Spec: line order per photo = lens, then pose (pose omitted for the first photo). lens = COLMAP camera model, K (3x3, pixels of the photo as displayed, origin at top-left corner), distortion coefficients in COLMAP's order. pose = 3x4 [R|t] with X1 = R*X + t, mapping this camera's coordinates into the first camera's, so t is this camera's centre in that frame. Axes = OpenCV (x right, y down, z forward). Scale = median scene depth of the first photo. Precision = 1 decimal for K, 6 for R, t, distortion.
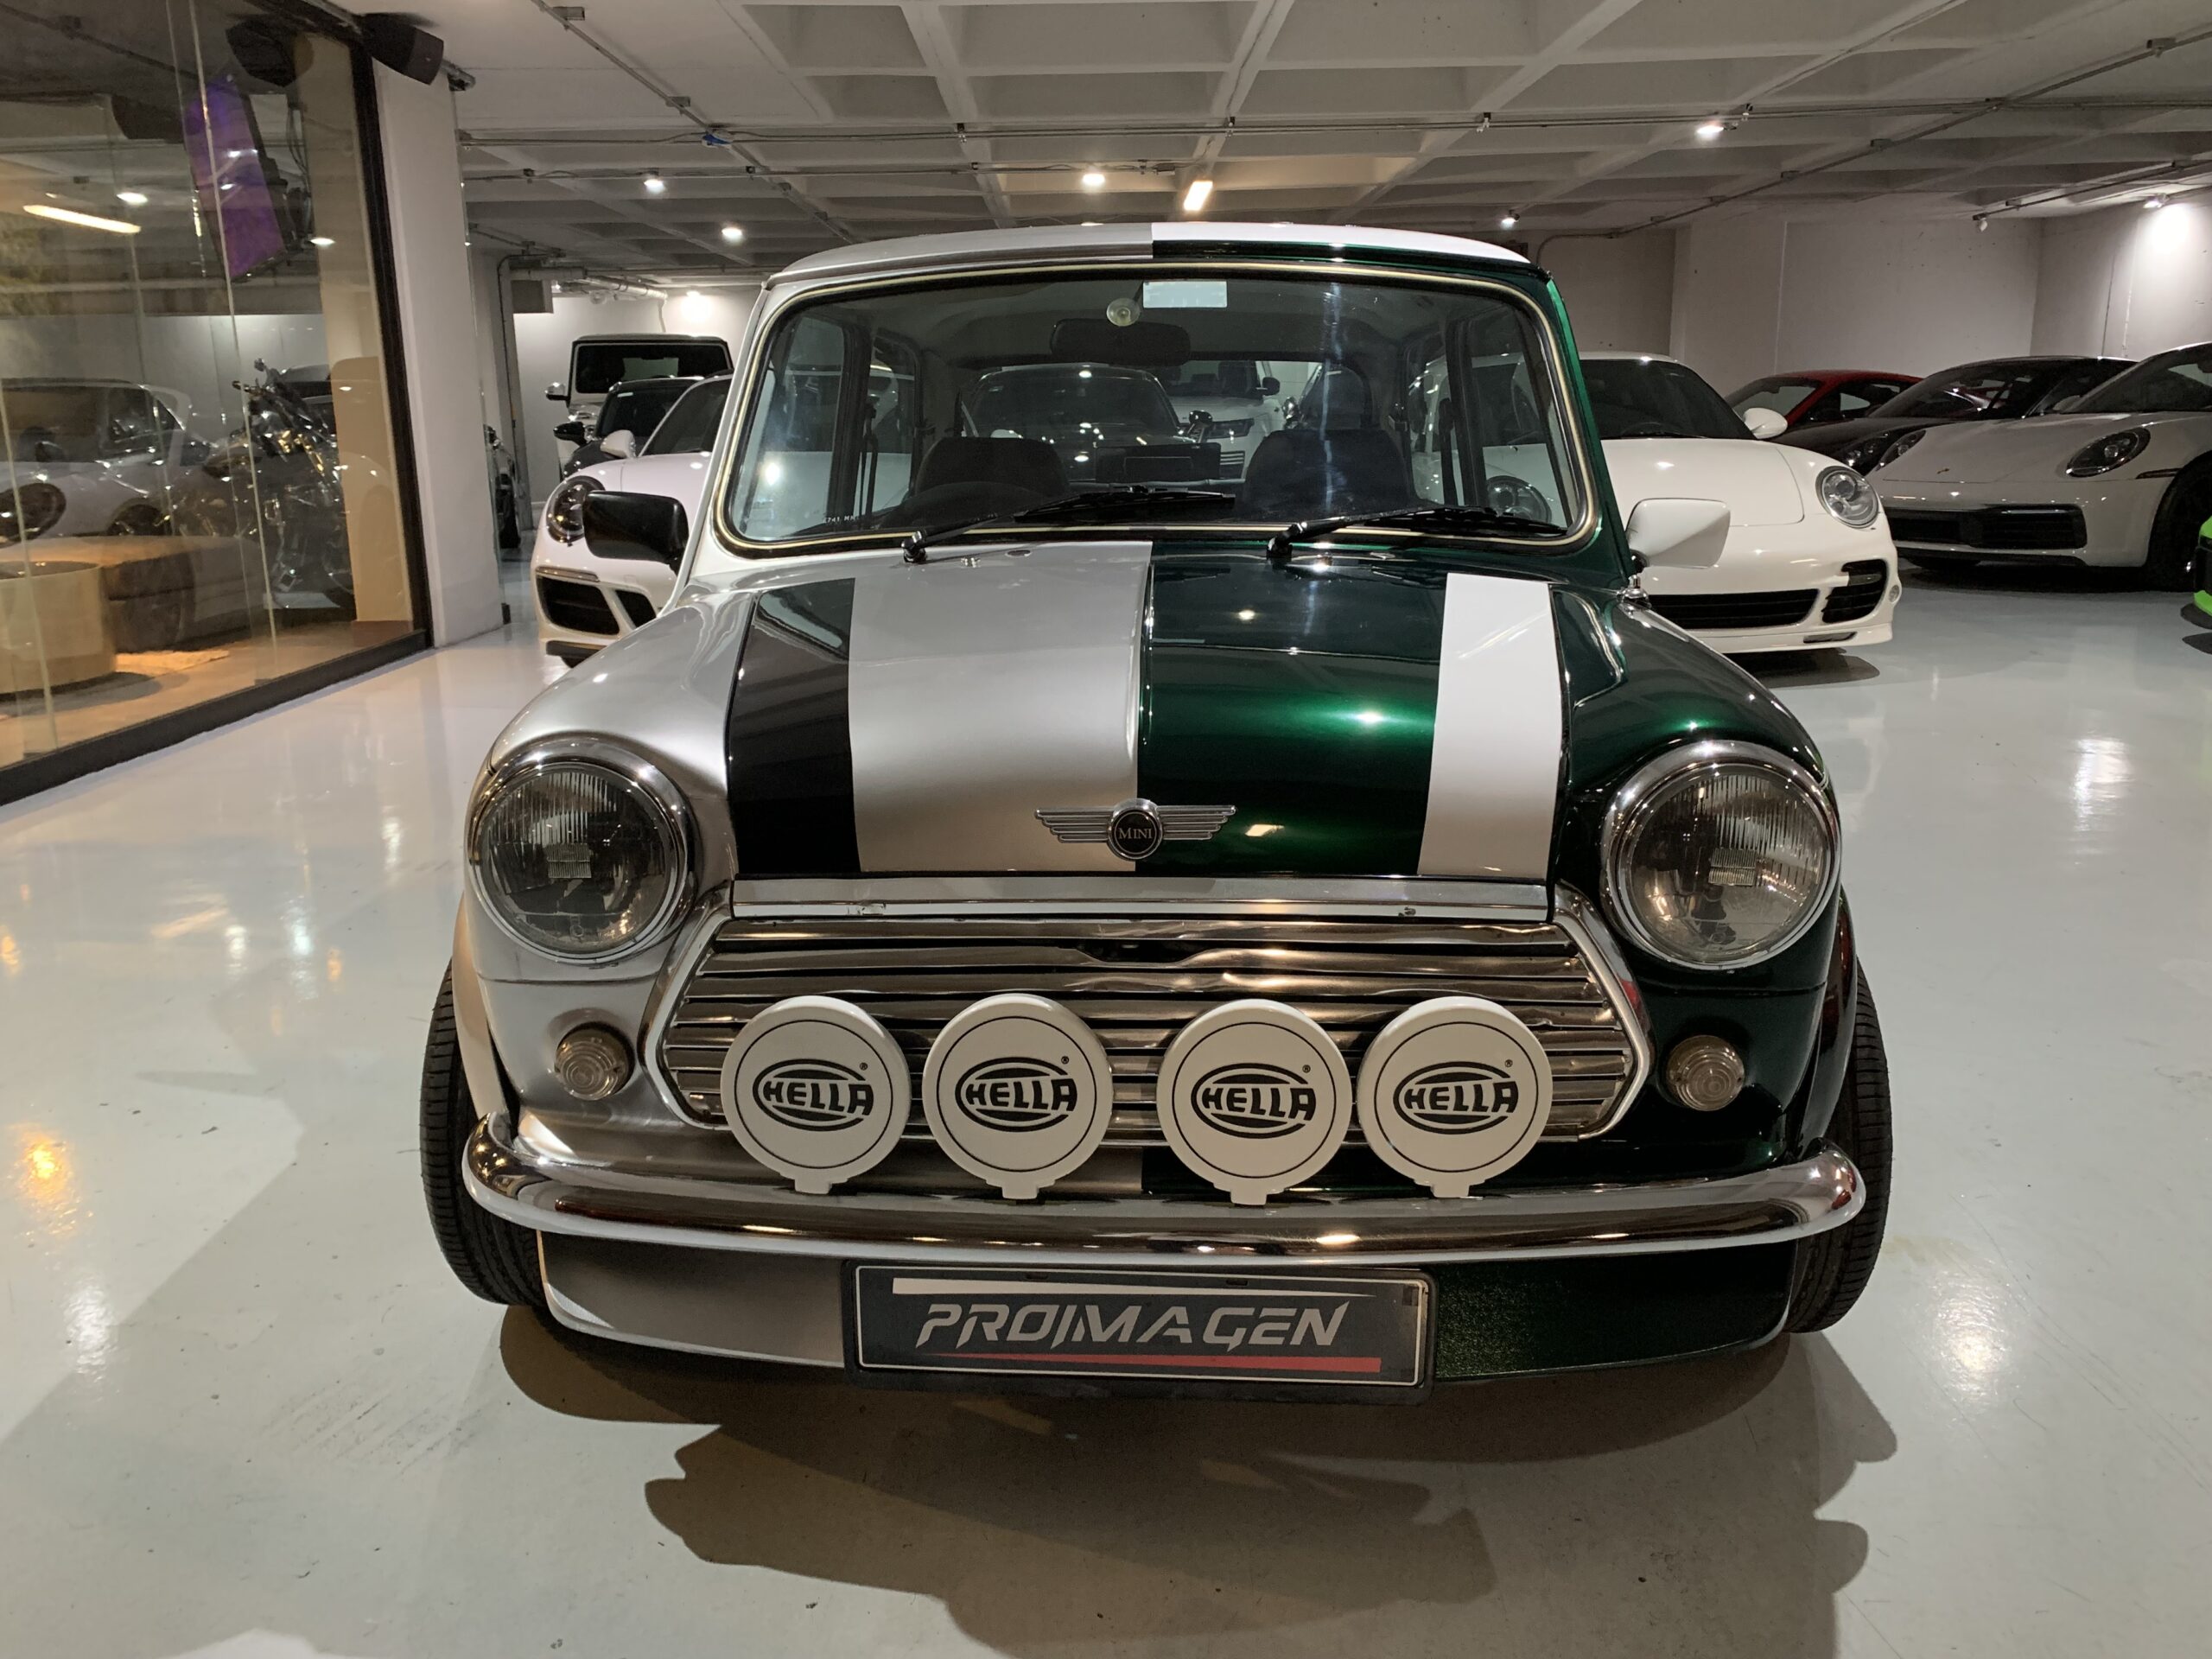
lens RADIAL K [[1669.2, 0, 1106.8], [0, 1669.2, 798.4], [0, 0, 1]] dist [0.012298, 0.003284]
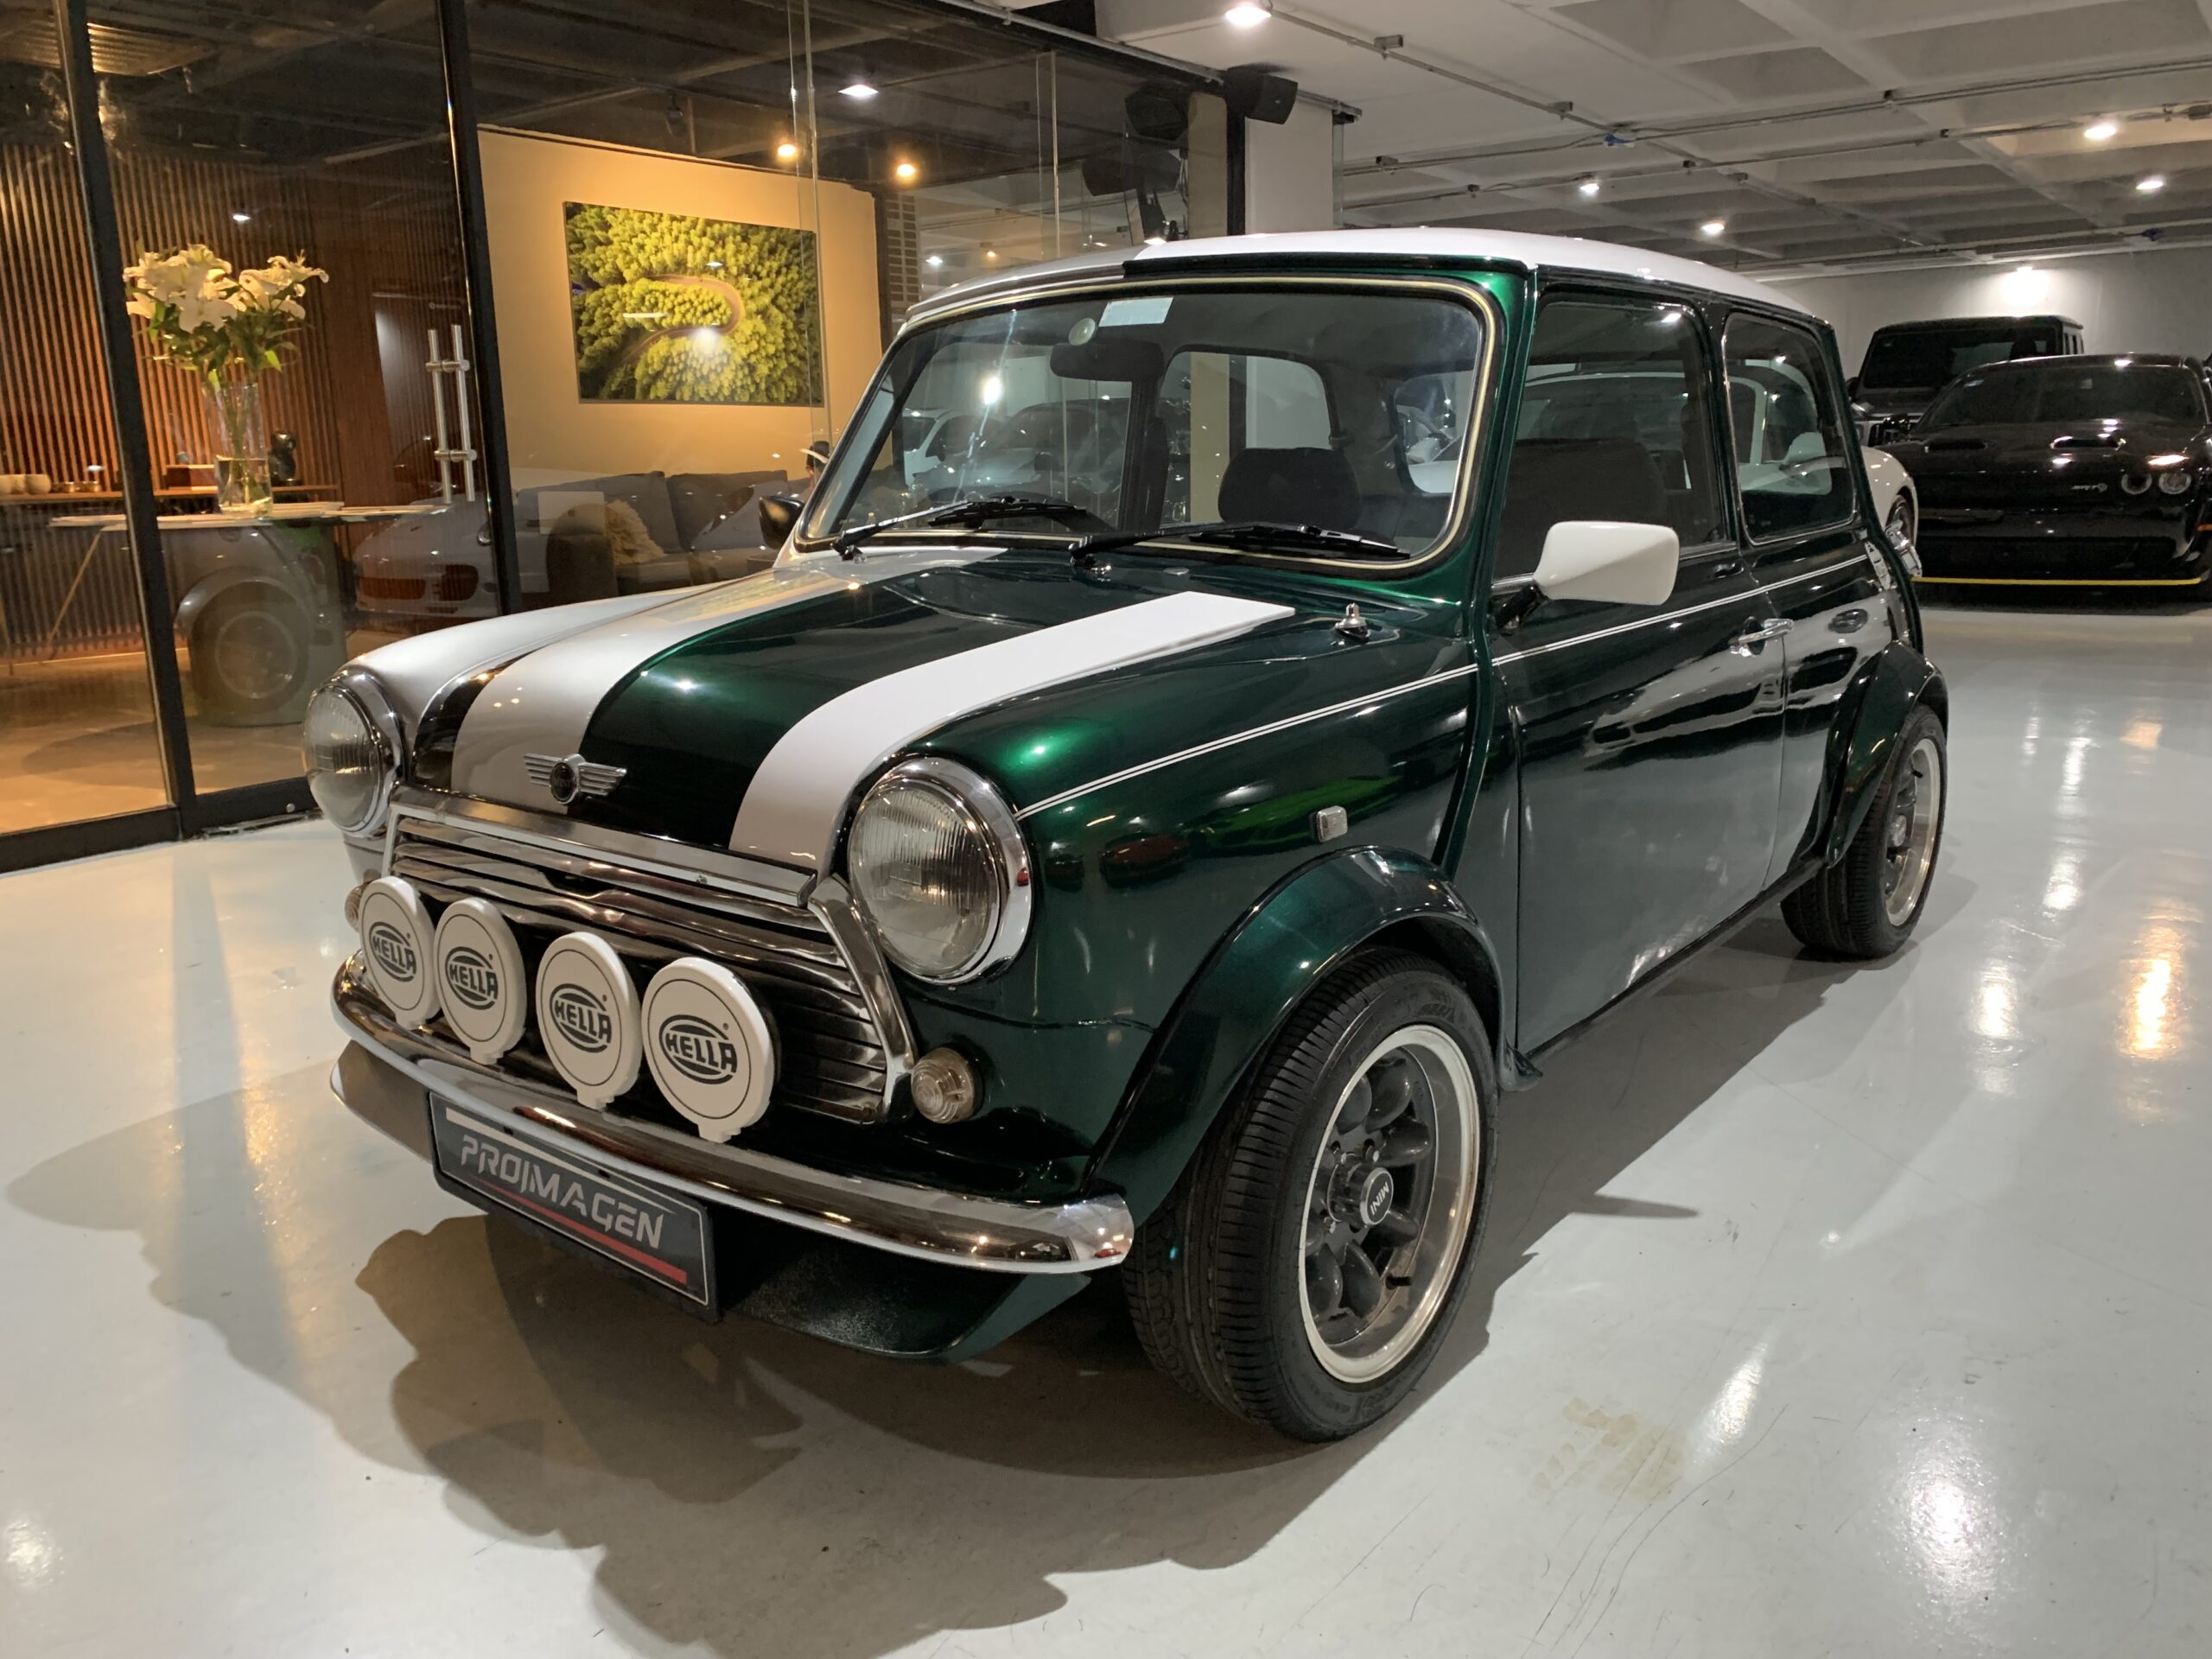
lens RADIAL K [[1693.6, 0, 1106.0], [0, 1693.6, 829.5], [0, 0, 1]] dist [-0.003614, -0.000830]
pose [[0.804582, 0.126331, -0.580248, 0.942757], [-0.119144, 0.991583, 0.050679, -0.050237], [0.581767, 0.028357, 0.812861, 0.208291]]
